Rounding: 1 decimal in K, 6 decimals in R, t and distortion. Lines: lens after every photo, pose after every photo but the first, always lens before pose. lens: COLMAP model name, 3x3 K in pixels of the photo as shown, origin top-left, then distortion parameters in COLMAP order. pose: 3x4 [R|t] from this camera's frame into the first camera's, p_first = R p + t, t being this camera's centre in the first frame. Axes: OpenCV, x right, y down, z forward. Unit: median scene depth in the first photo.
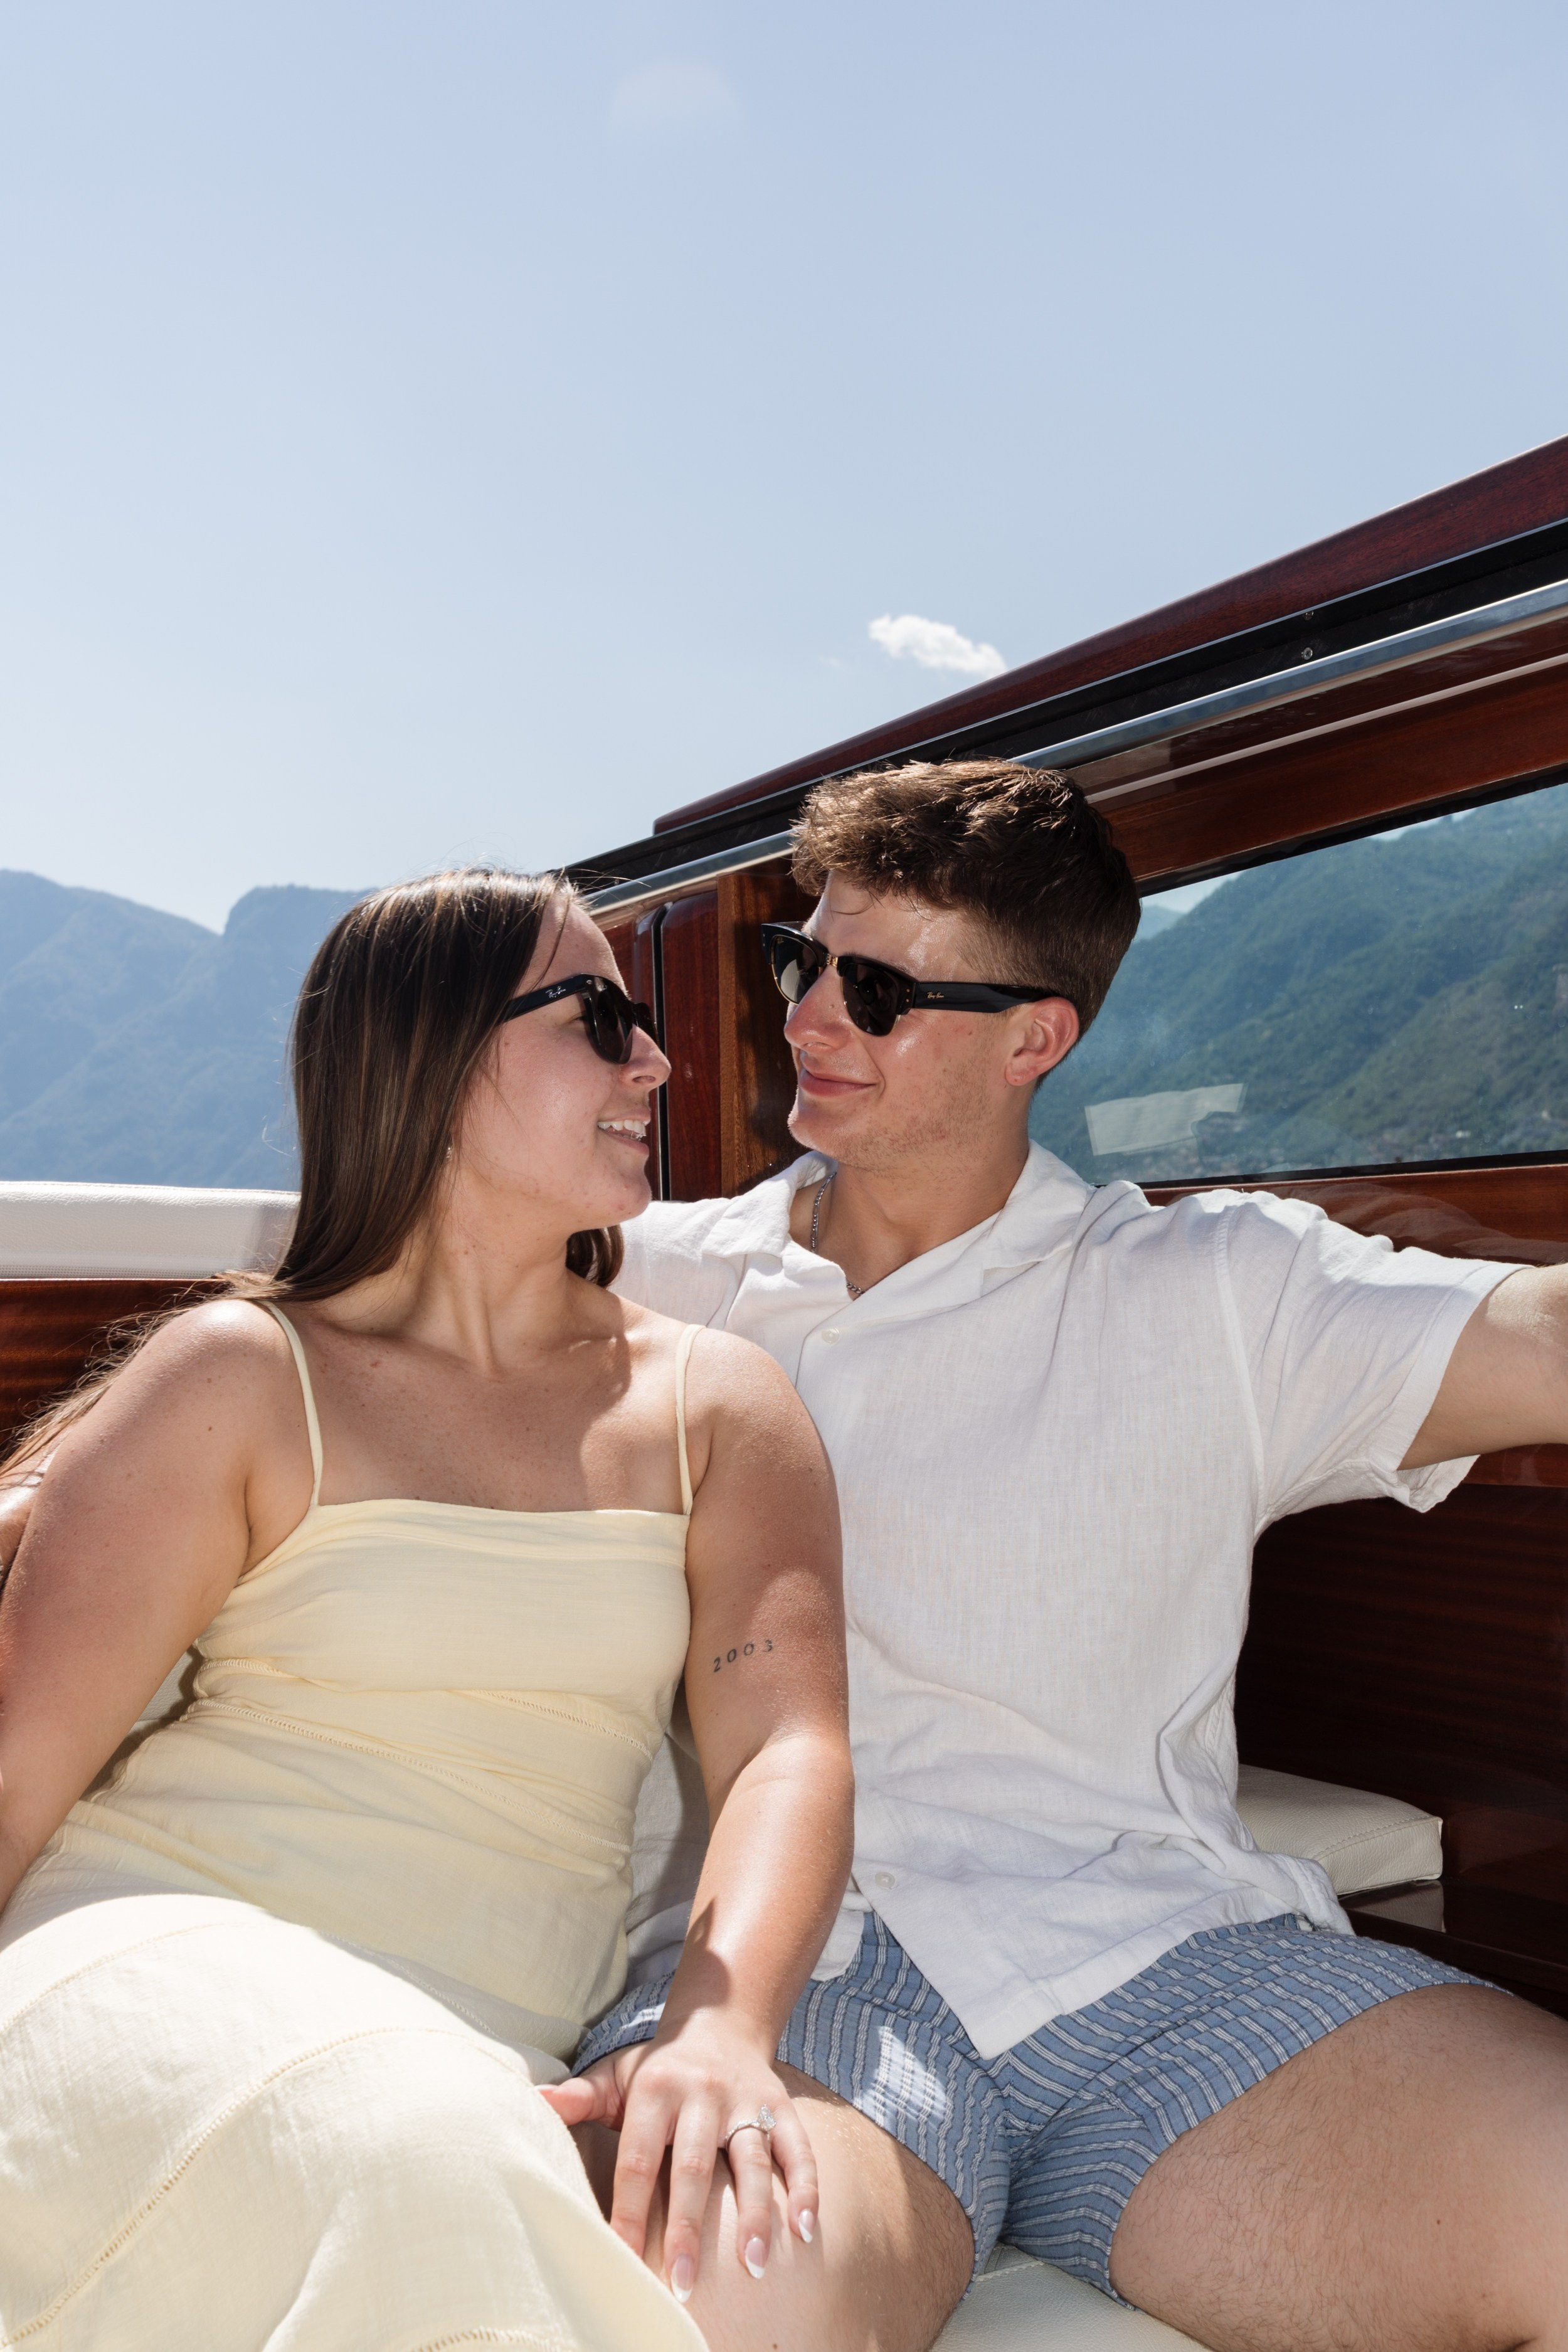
lens RADIAL K [[2621.4, 0, 784.0], [0, 2621.4, 1176.0], [0, 0, 1]] dist [-0.020525, -0.002438]
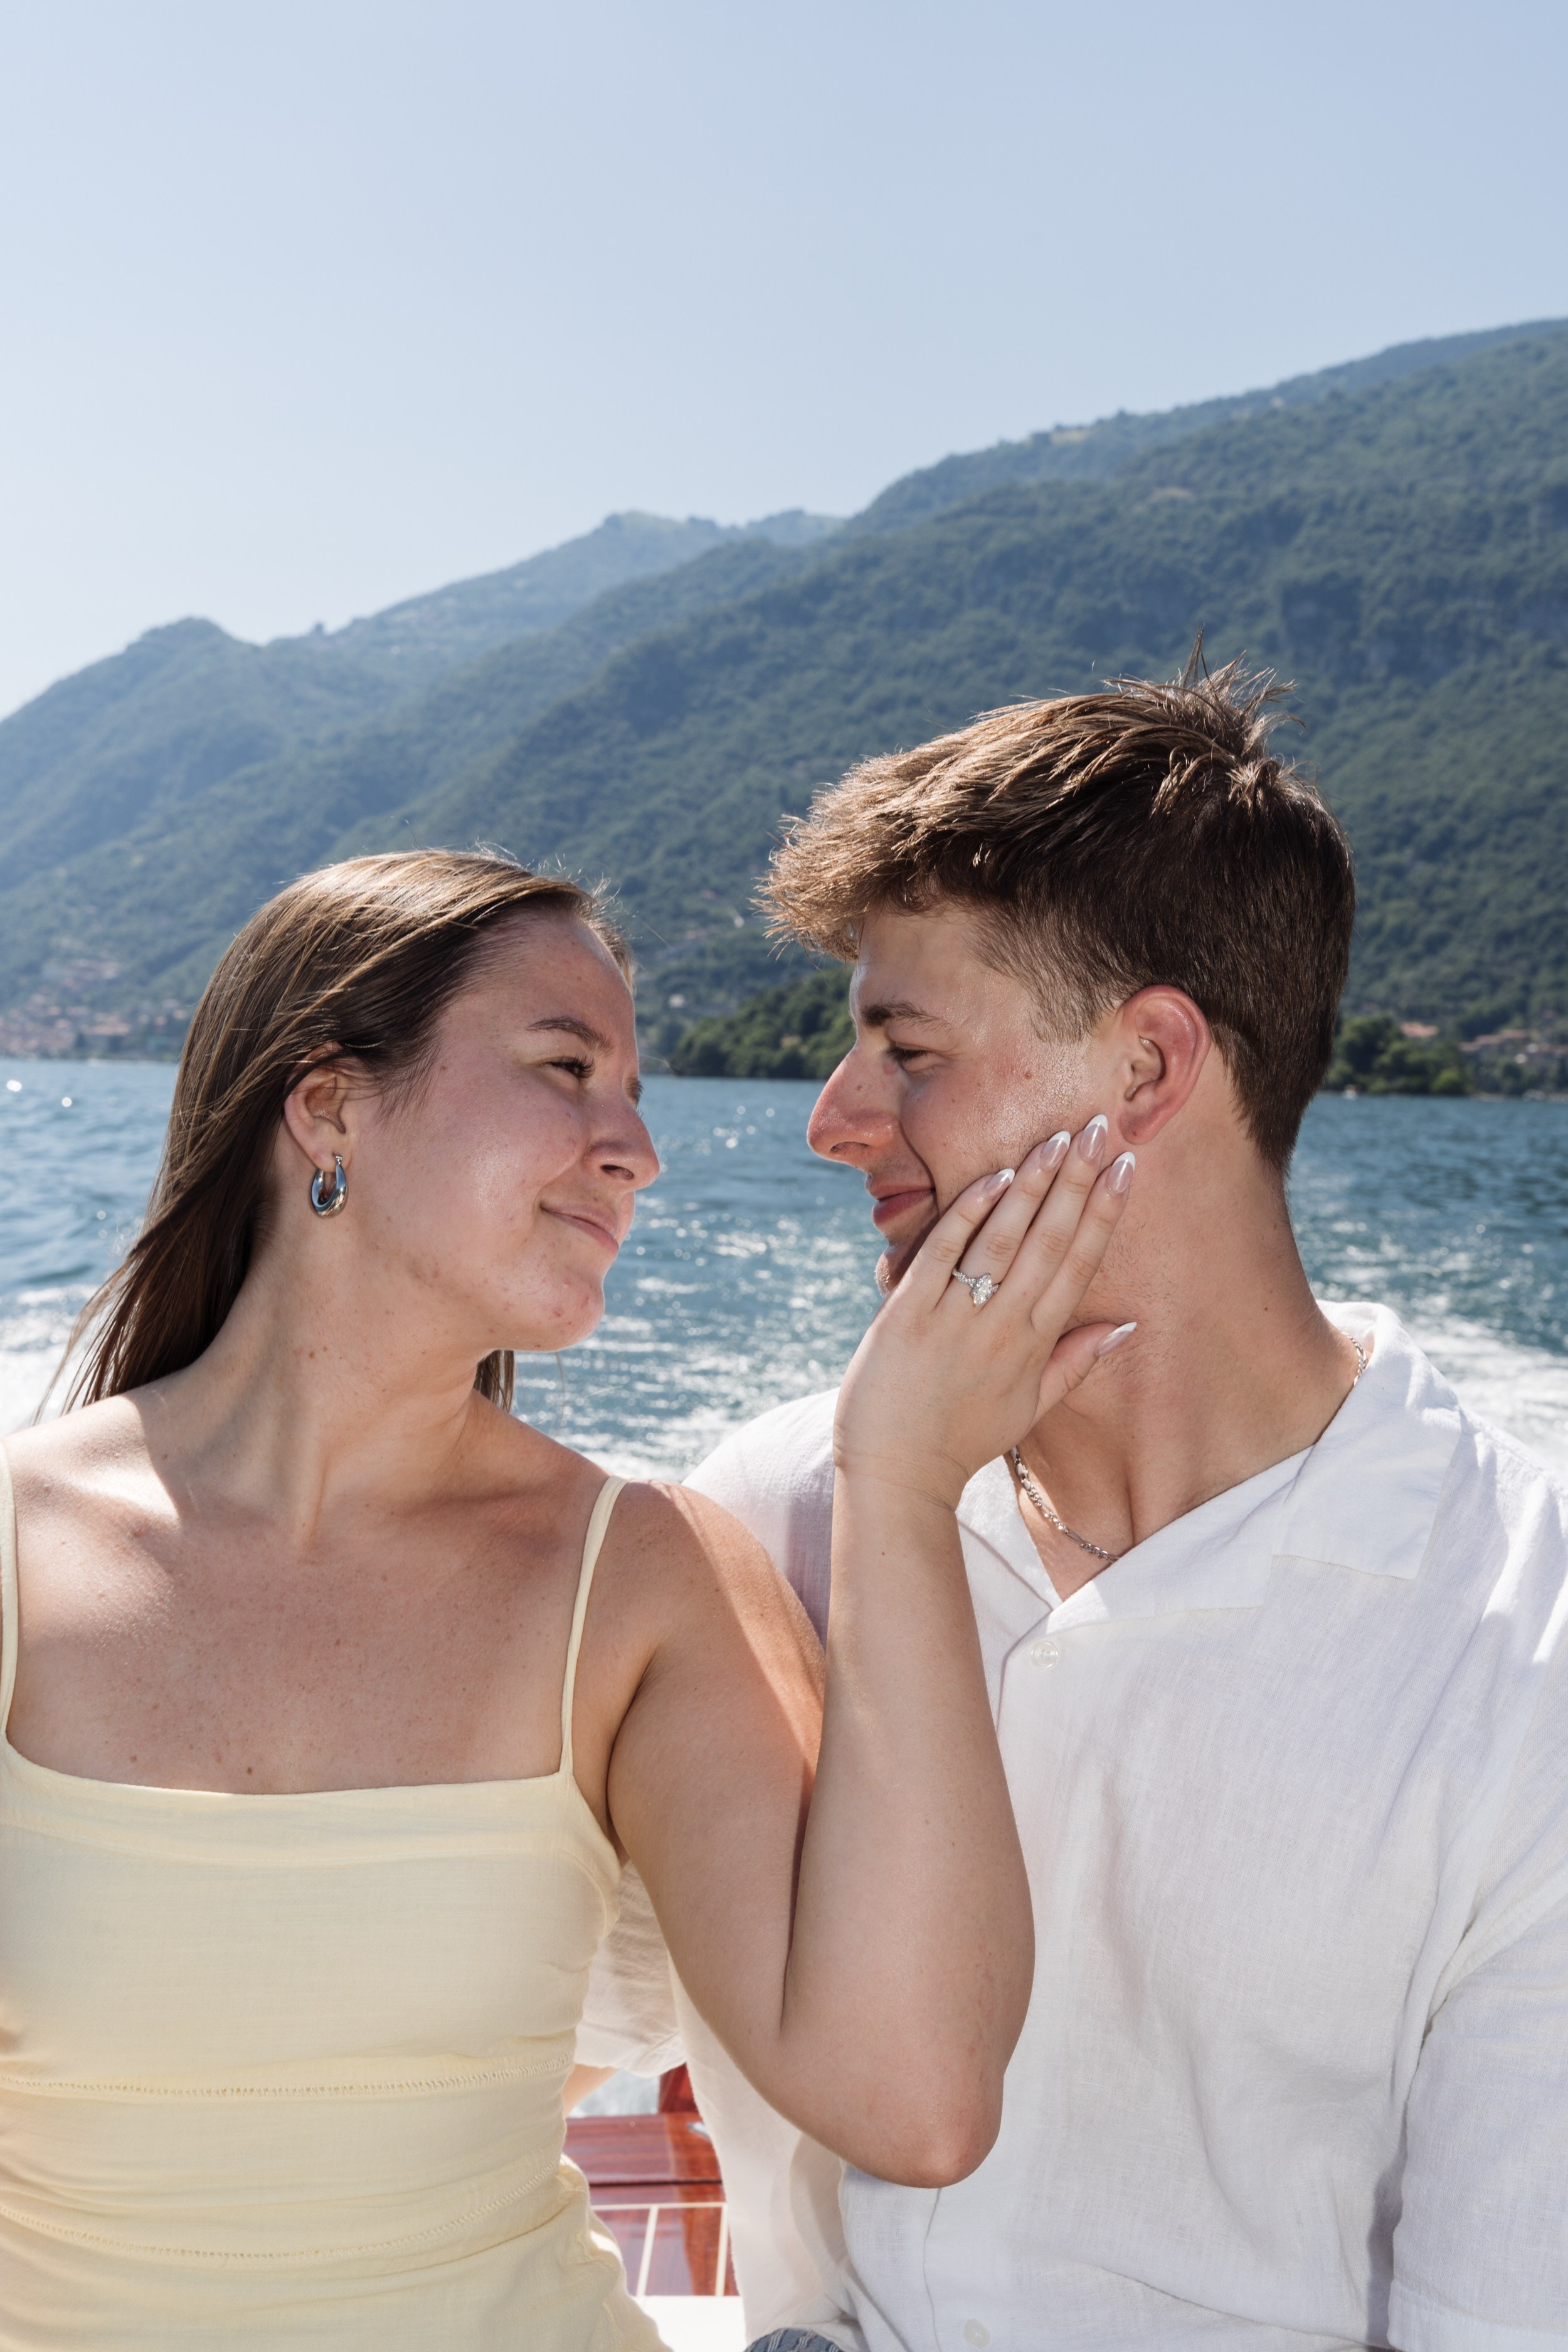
lens RADIAL K [[2867.4, 0, 784.0], [0, 2867.4, 1176.0], [0, 0, 1]] dist [0.030714, 0.032424]
pose [[0.904945, 0.018810, 0.425113, -0.013129], [-0.039227, 0.998456, 0.039326, 0.001061], [-0.423717, -0.052263, 0.904286, 0.101091]]
